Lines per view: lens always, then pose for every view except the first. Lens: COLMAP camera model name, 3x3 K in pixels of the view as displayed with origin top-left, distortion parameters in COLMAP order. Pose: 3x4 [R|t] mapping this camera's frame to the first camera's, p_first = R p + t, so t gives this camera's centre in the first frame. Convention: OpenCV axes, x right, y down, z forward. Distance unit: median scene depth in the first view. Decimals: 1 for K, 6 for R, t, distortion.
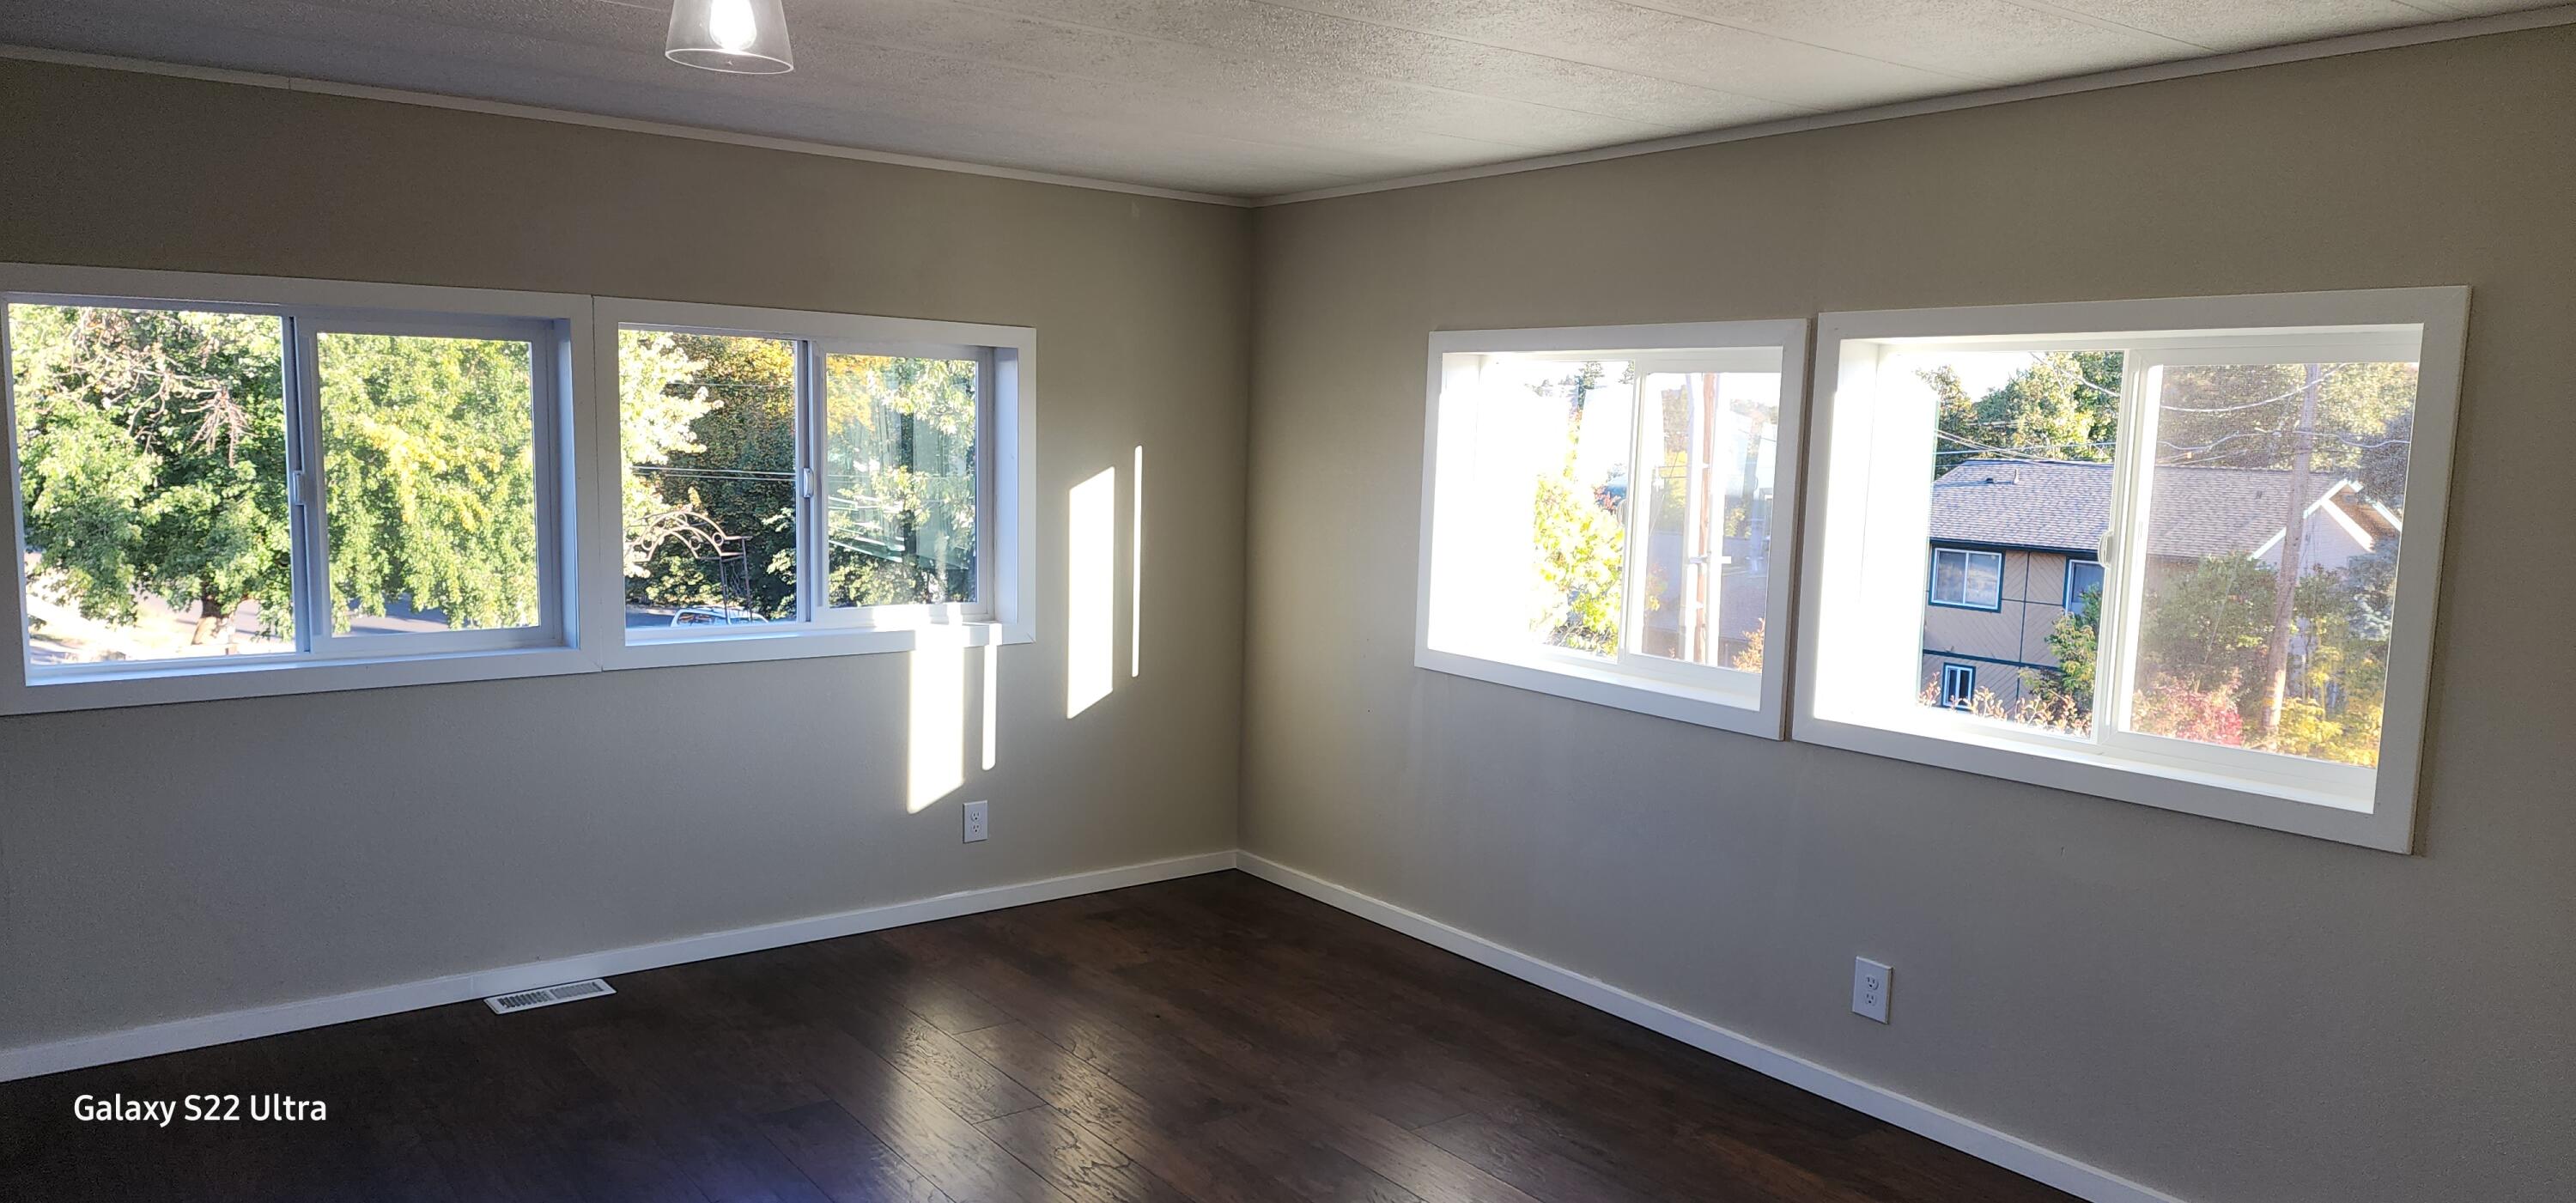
lens RADIAL K [[1695.3, 0, 1267.4], [0, 1695.3, 614.4], [0, 0, 1]] dist [0.103617, -0.107671]
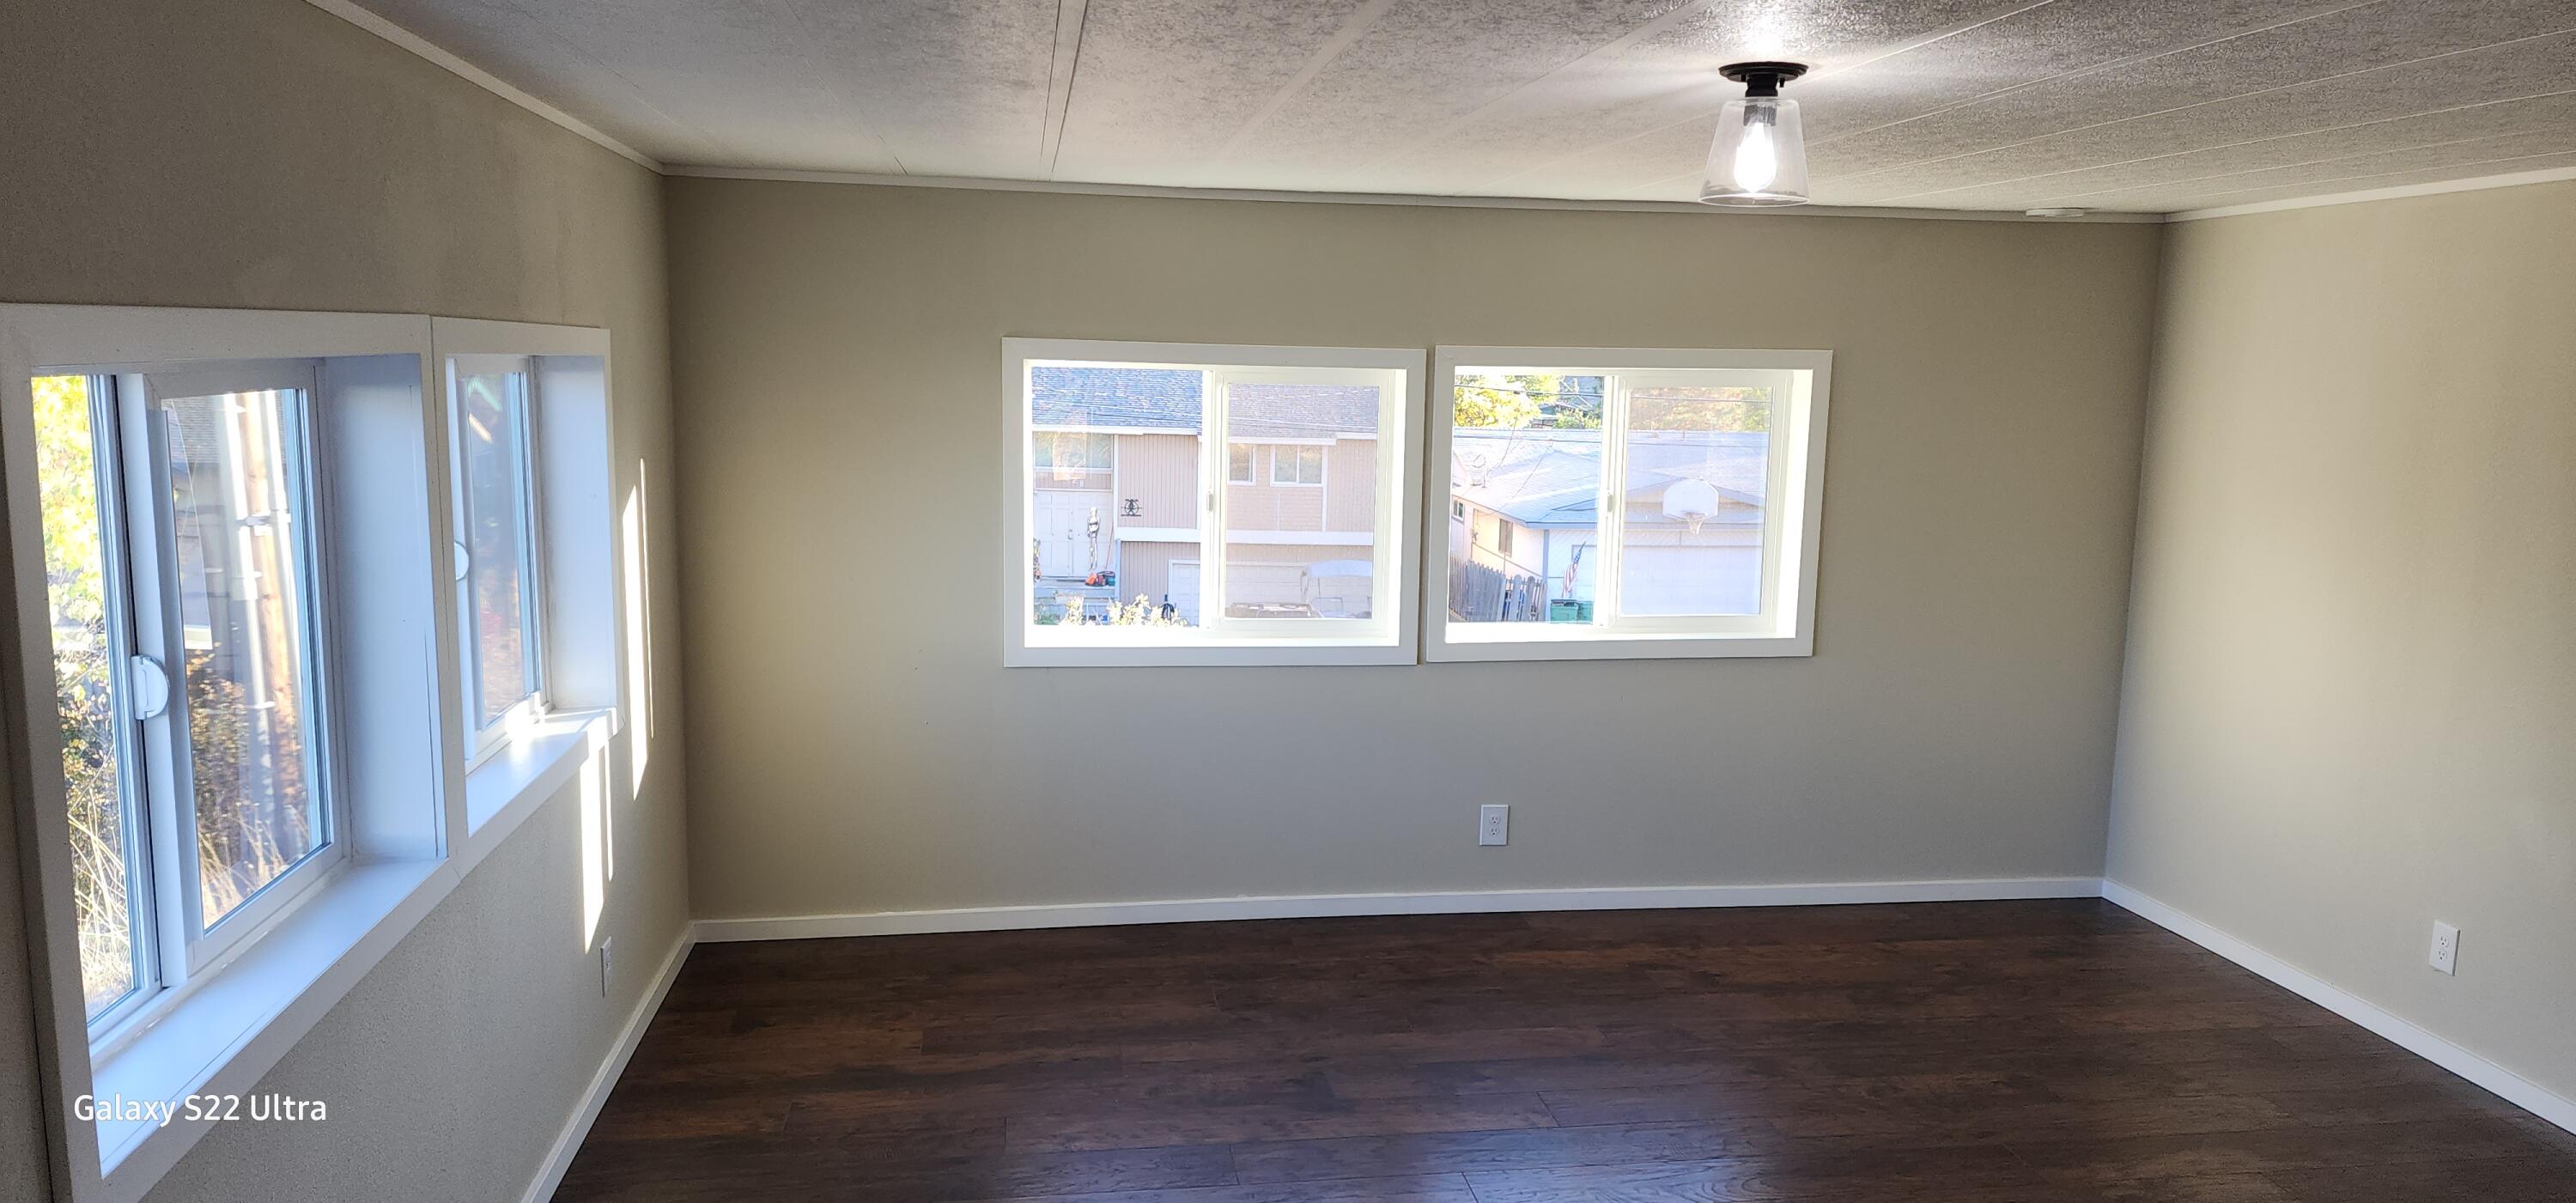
lens RADIAL K [[1717.3, 0, 1288.0], [0, 1717.3, 601.5], [0, 0, 1]] dist [0.094113, -0.105102]
pose [[0.474706, -0.144552, 0.868193, -0.923507], [0.096369, 0.989027, 0.111978, -0.137567], [-0.874853, 0.030510, 0.483427, 0.452323]]
